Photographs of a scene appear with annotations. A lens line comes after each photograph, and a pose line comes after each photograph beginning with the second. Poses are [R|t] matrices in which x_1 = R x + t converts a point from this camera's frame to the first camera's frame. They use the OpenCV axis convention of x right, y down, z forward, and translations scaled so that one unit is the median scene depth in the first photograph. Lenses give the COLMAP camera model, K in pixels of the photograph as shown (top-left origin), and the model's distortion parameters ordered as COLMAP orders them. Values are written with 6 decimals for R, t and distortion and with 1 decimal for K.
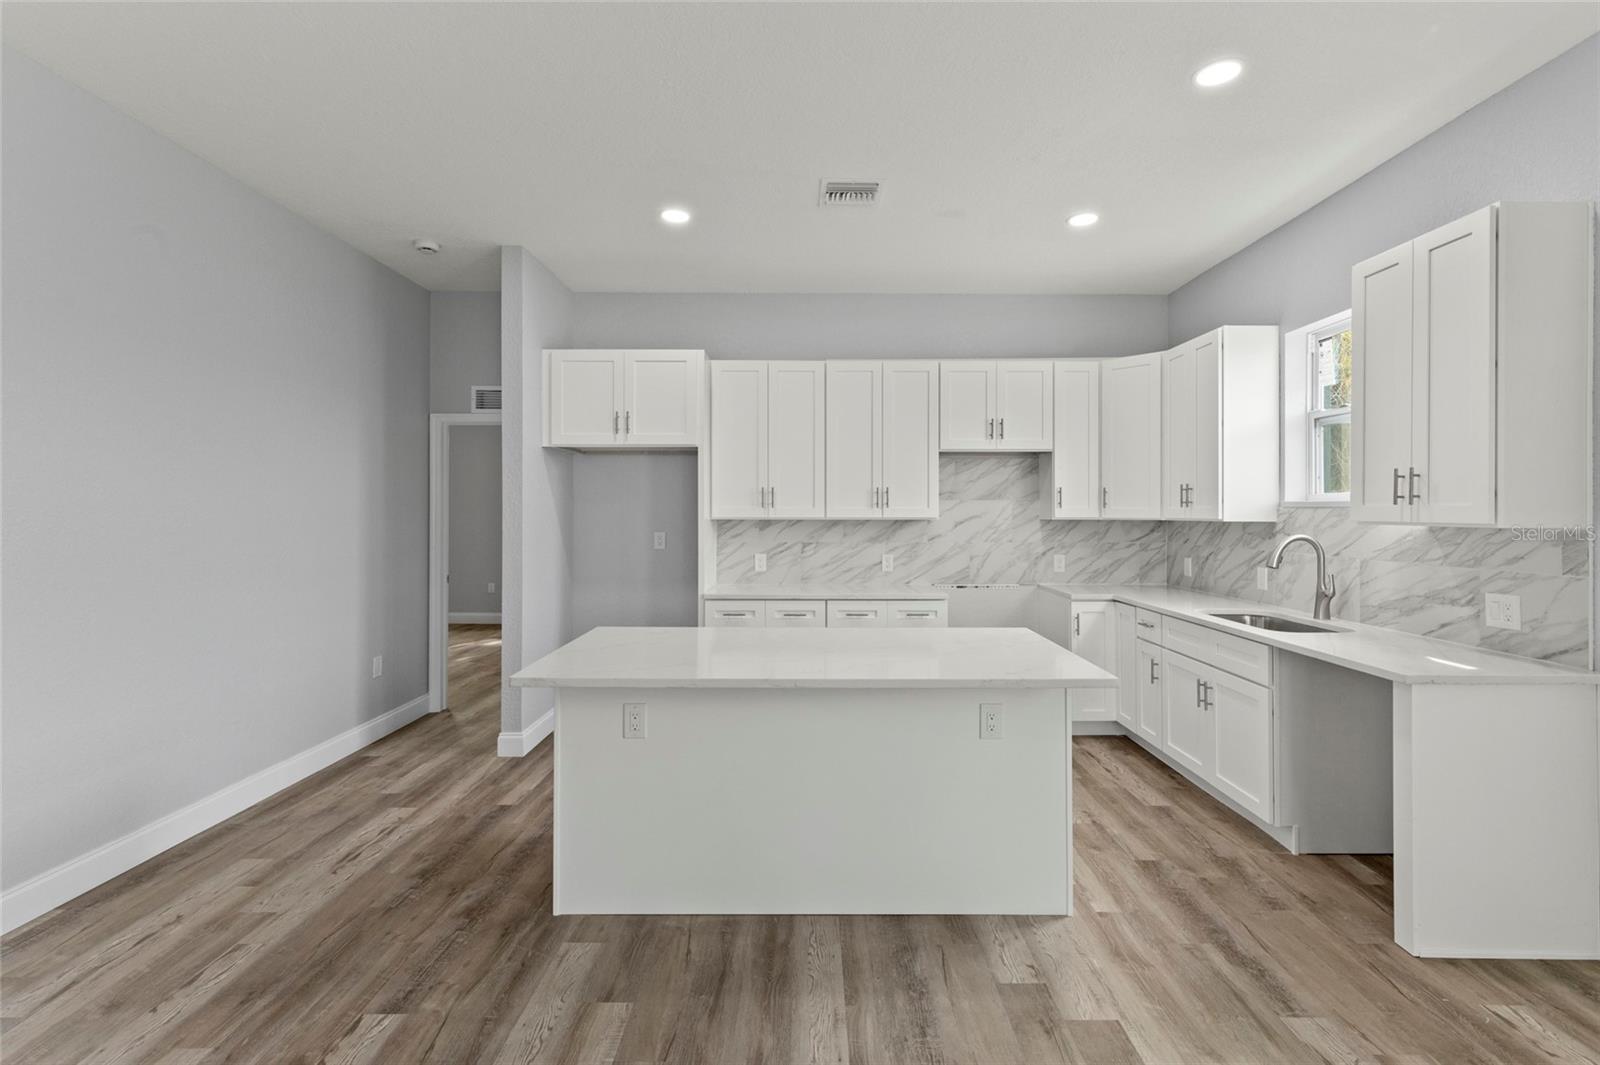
lens RADIAL K [[716.0, 0, 807.1], [0, 716.0, 509.6], [0, 0, 1]] dist [0.001799, 0.000040]
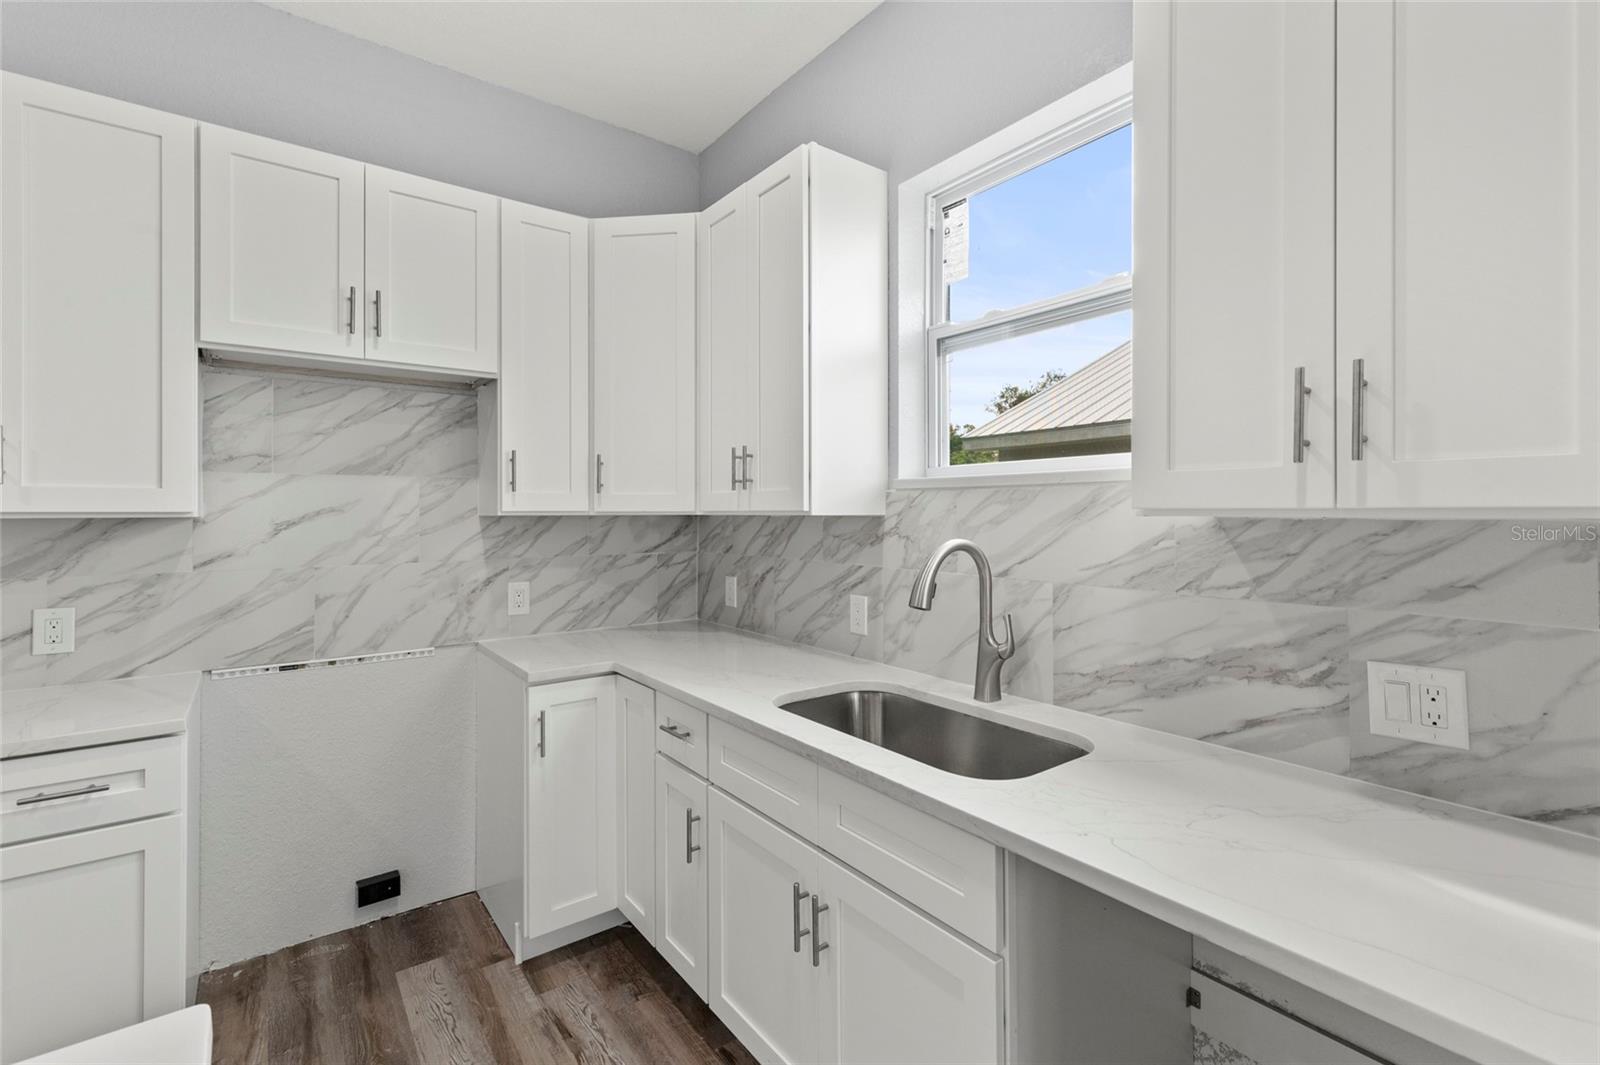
lens RADIAL K [[716.0, 0, 807.1], [0, 716.0, 509.6], [0, 0, 1]] dist [0.001799, 0.000040]
pose [[0.794059, -0.000215, 0.607841, 0.253565], [0.000708, 1.000000, -0.000571, 0.012398], [-0.607840, 0.000884, 0.794059, 0.570155]]
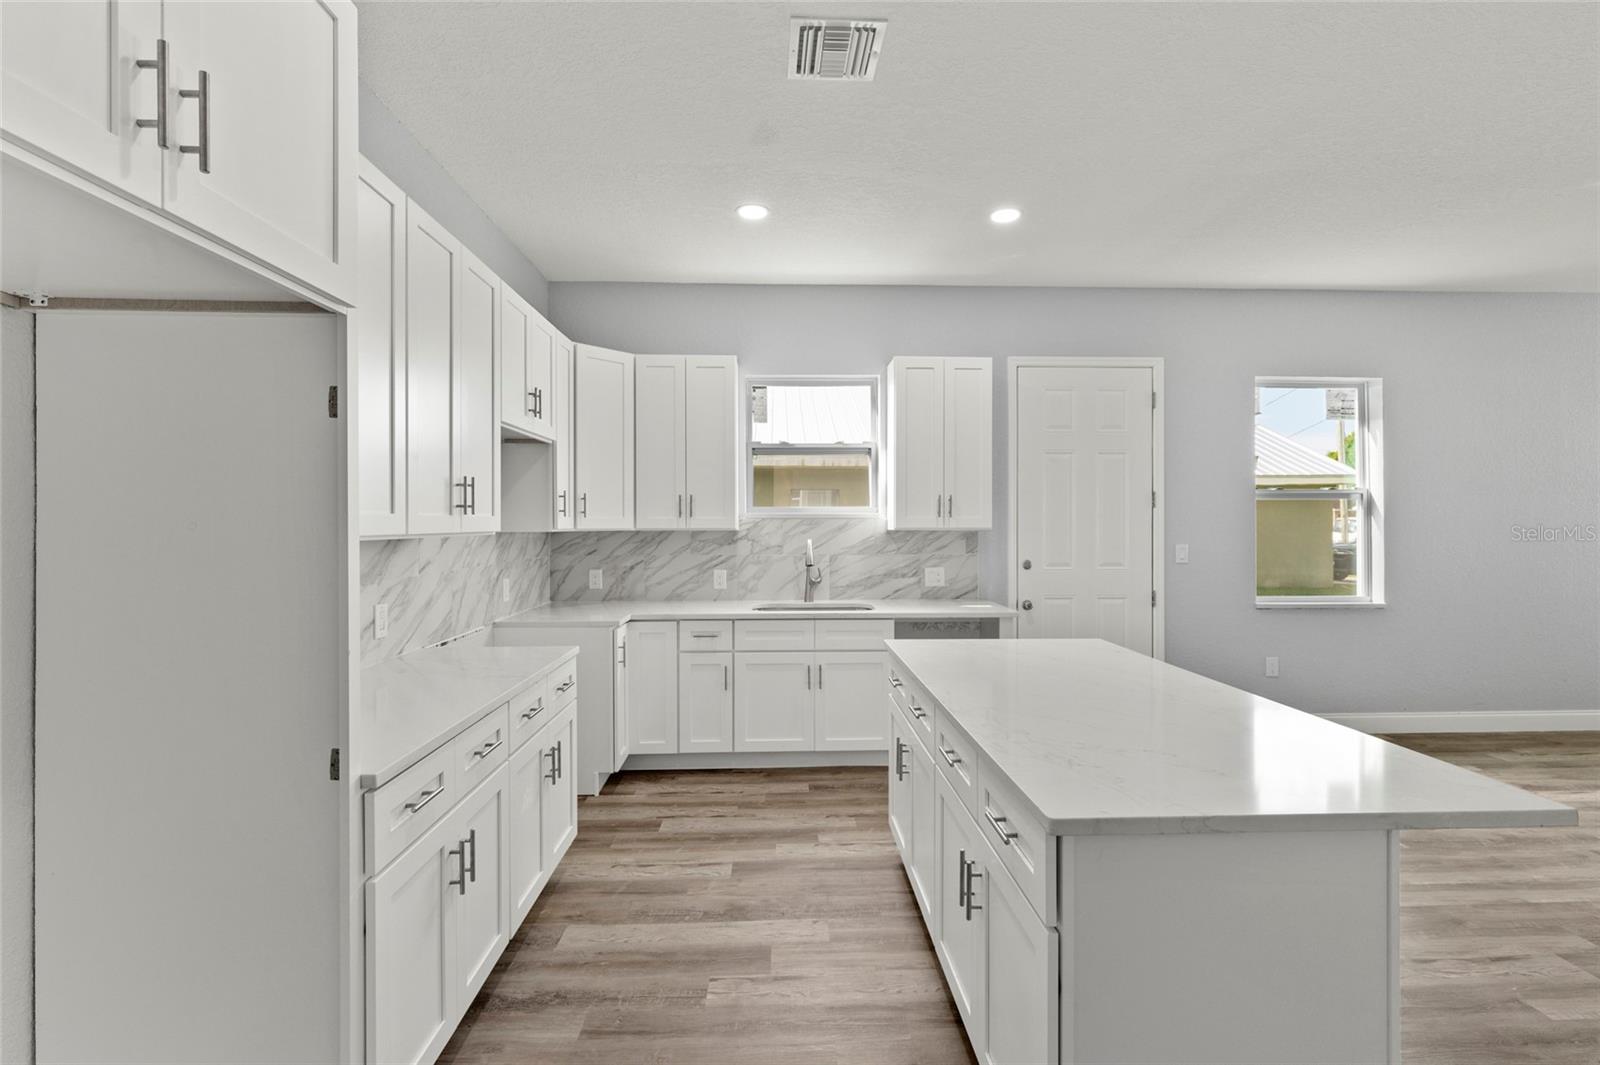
lens RADIAL K [[712.5, 0, 800.0], [0, 712.5, 532.5], [0, 0, 1]] dist [0.001237, 0.000024]
pose [[-0.034374, -0.013365, 0.999320, -0.521657], [-0.001598, 0.999910, 0.013318, 0.004846], [-0.999408, -0.001139, -0.034392, 0.912510]]
